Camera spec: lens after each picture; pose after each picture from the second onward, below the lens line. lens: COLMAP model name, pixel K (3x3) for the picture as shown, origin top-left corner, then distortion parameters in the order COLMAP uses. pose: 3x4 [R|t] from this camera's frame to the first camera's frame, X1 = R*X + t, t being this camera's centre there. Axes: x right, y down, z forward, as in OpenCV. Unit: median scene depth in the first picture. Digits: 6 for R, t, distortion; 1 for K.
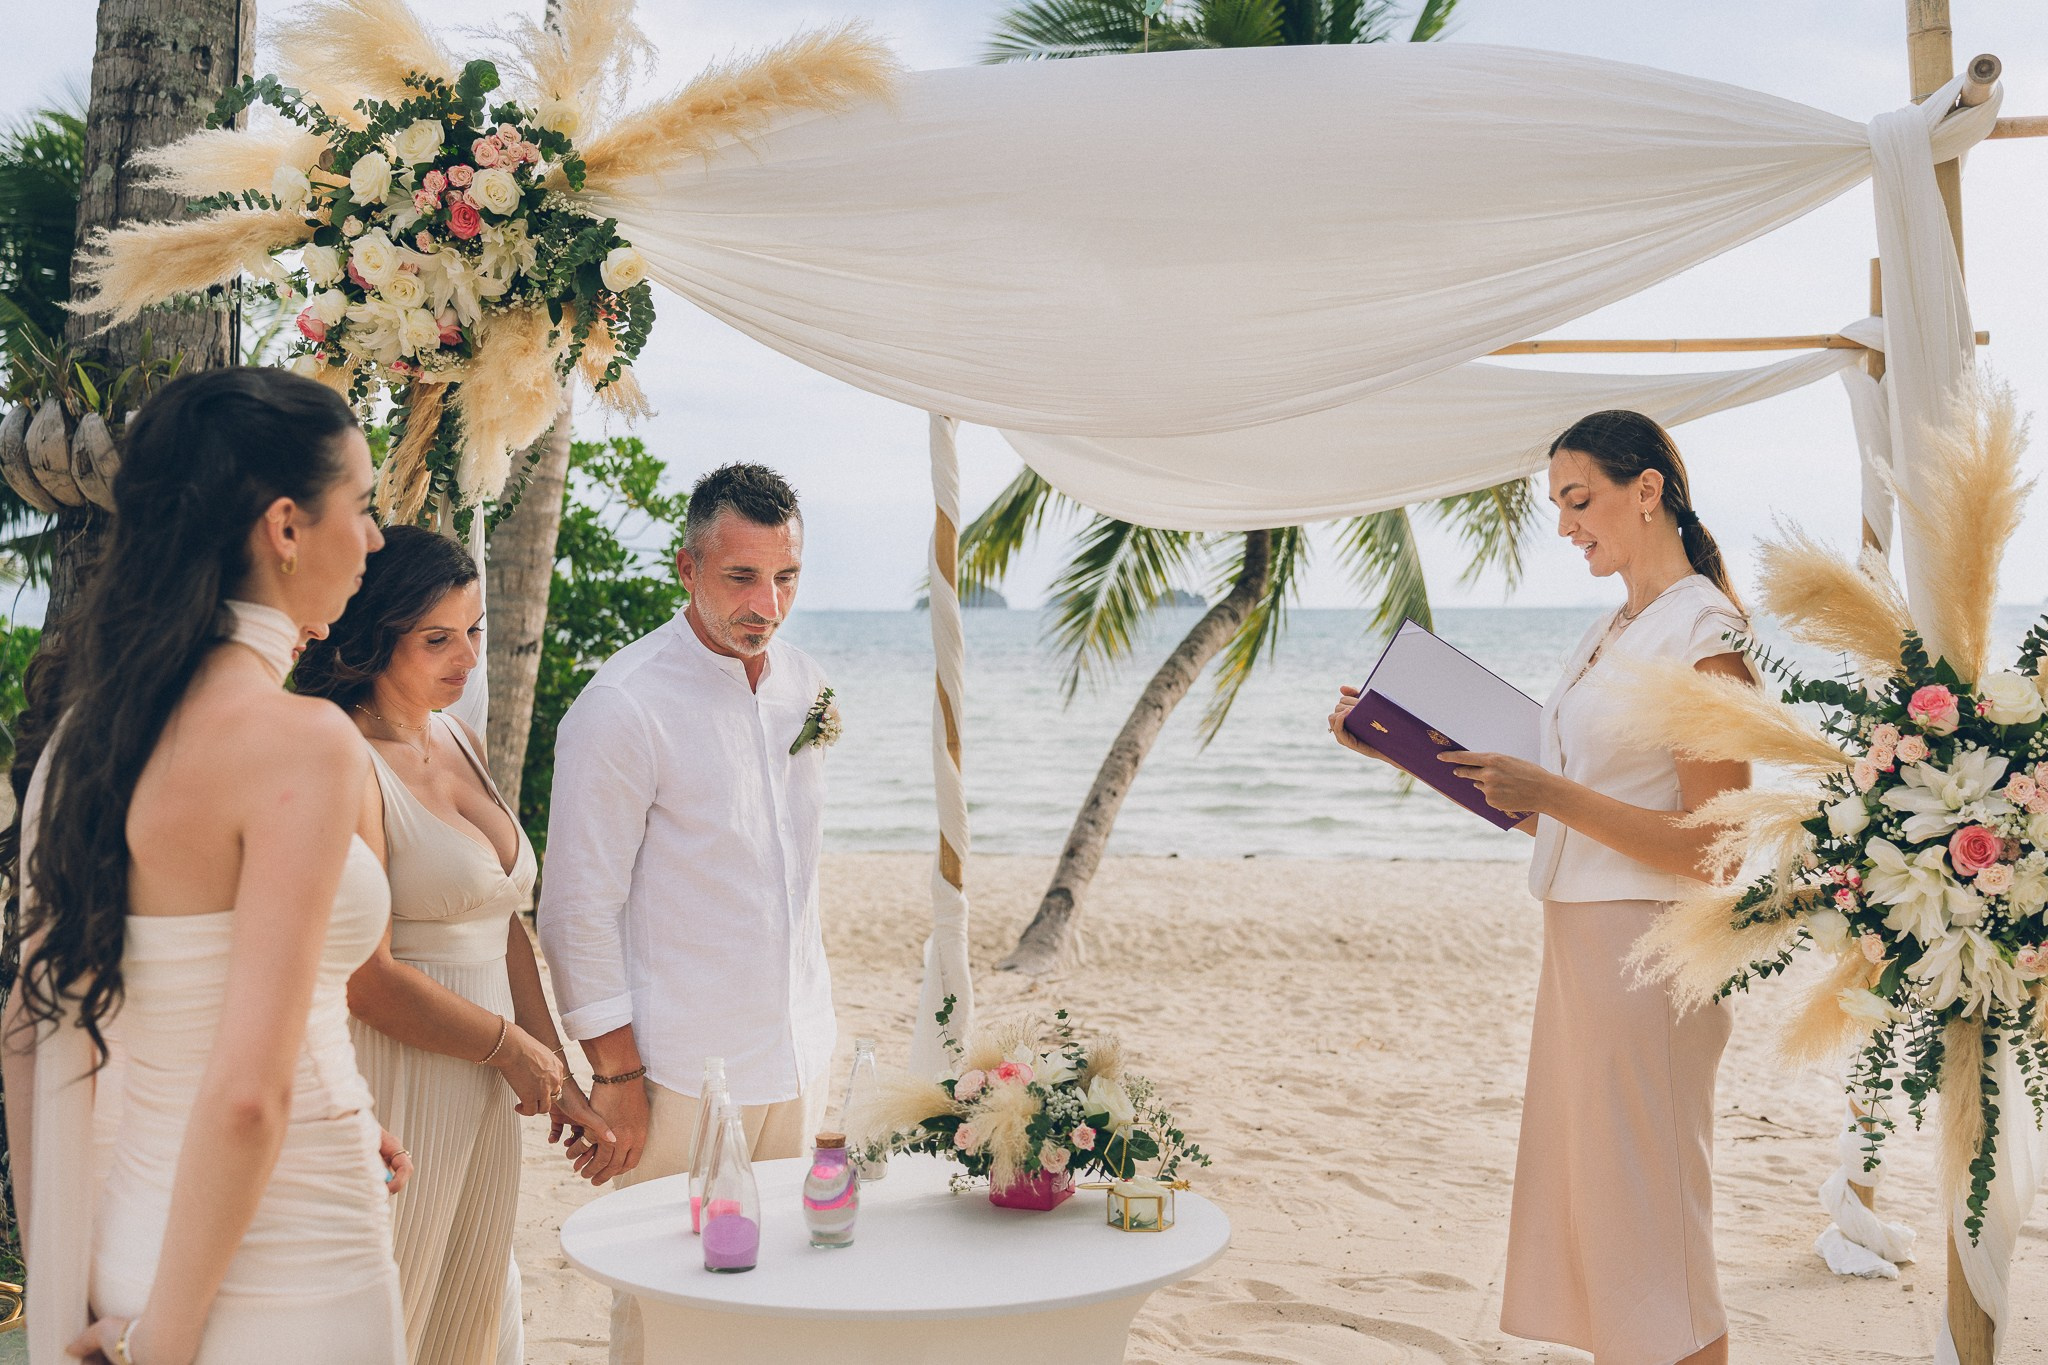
lens RADIAL K [[2229.2, 0, 997.4], [0, 2229.2, 679.5], [0, 0, 1]] dist [-0.010721, 0.000000]
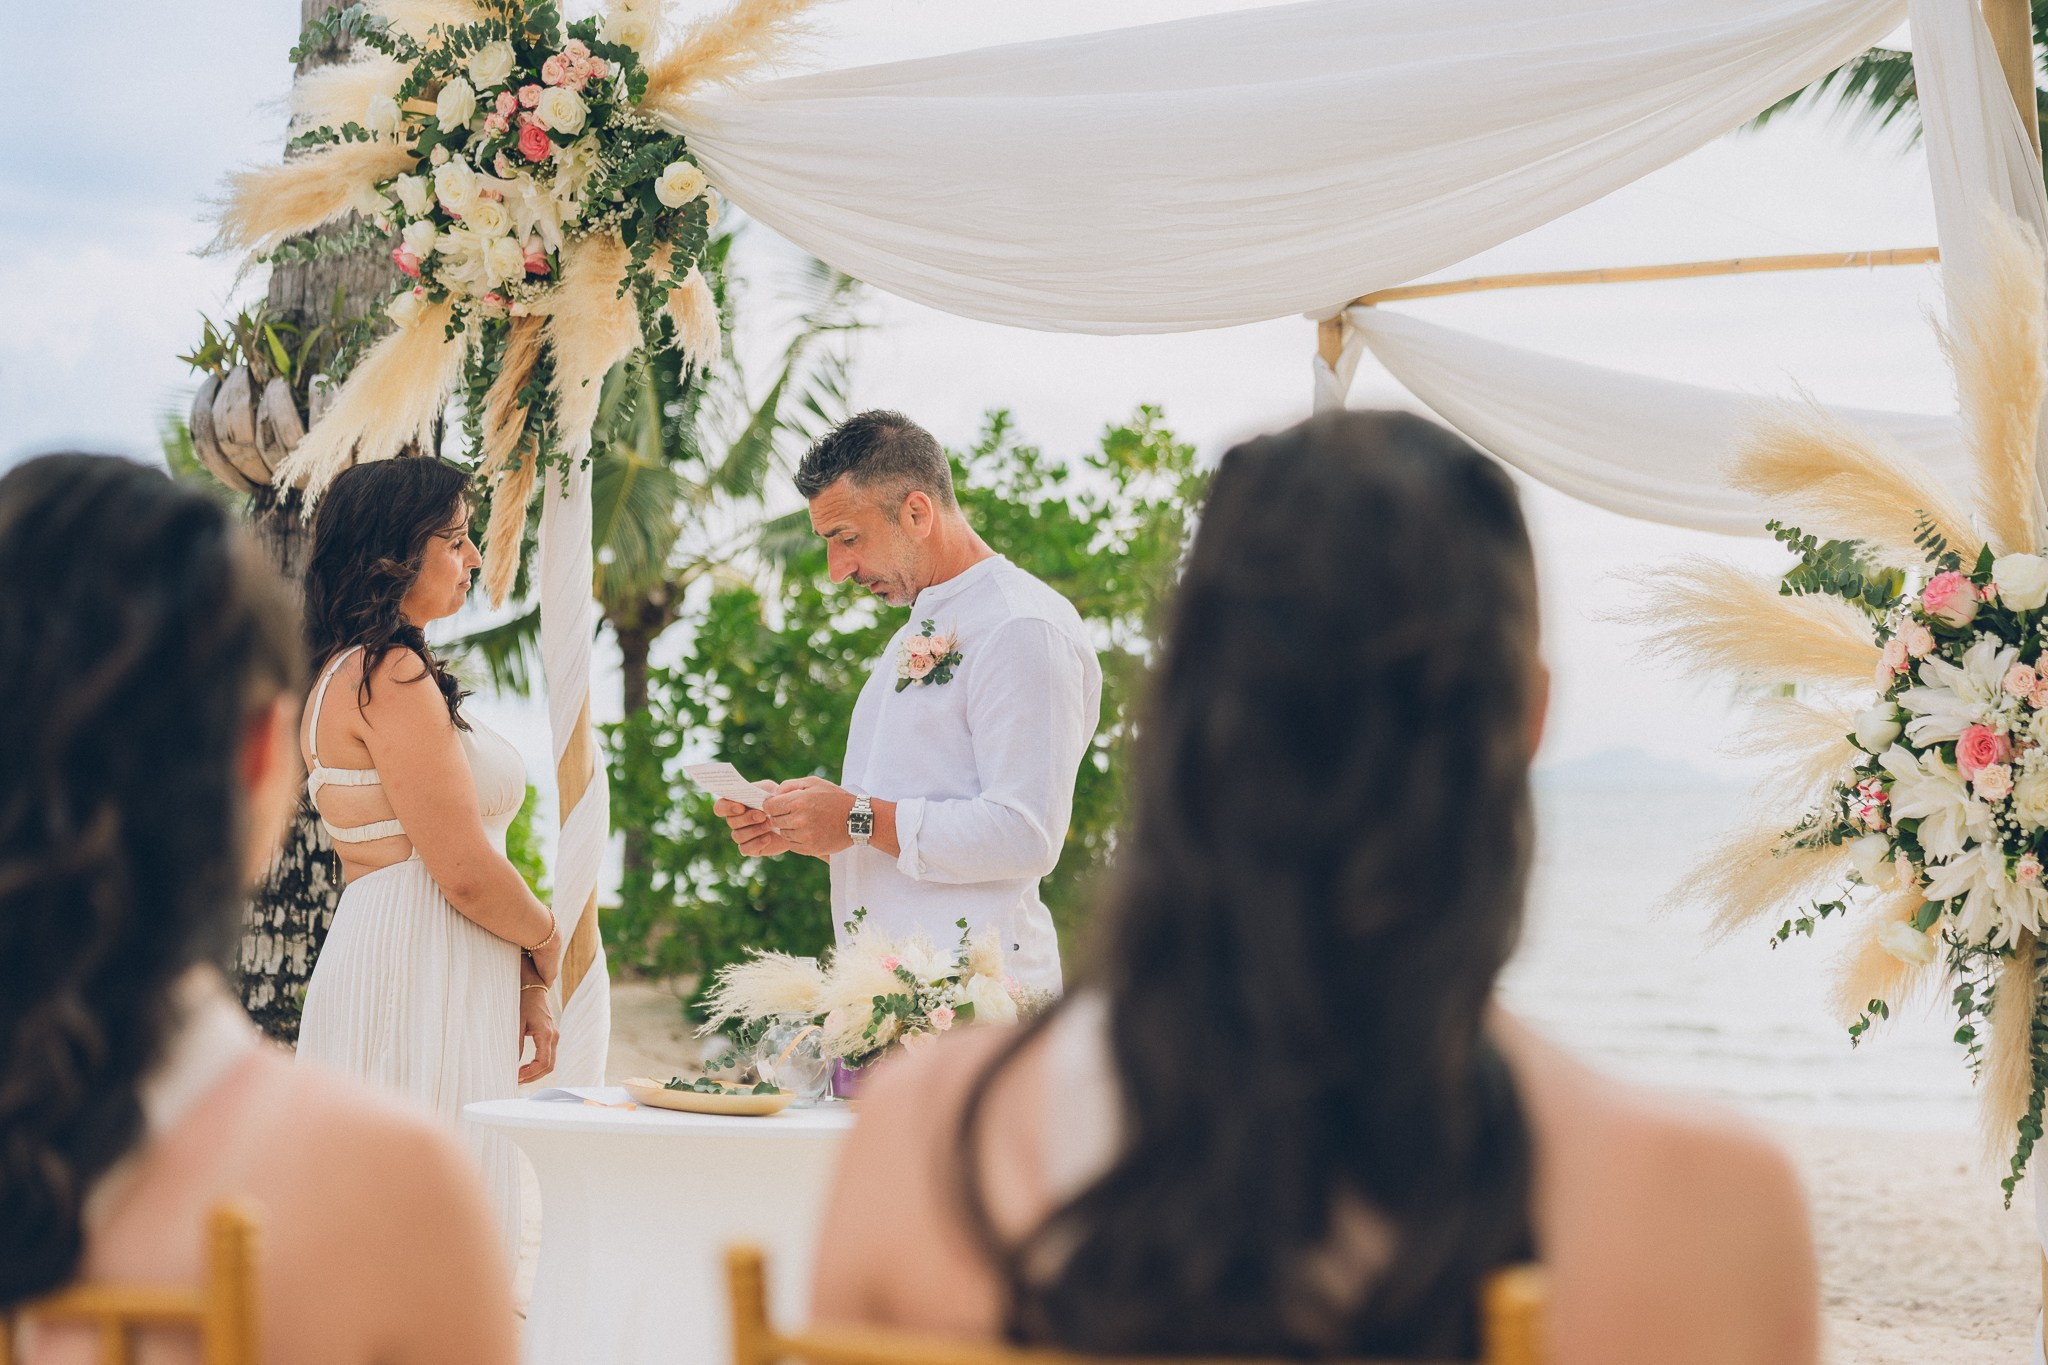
lens RADIAL K [[3601.5, 0, 1006.9], [0, 3601.5, 686.1], [0, 0, 1]] dist [0.012251, 0.000000]
pose [[0.955870, -0.006049, -0.293729, 0.407432], [-0.011407, 0.998270, -0.057680, 0.114708], [0.293569, 0.058485, 0.954147, -0.407271]]
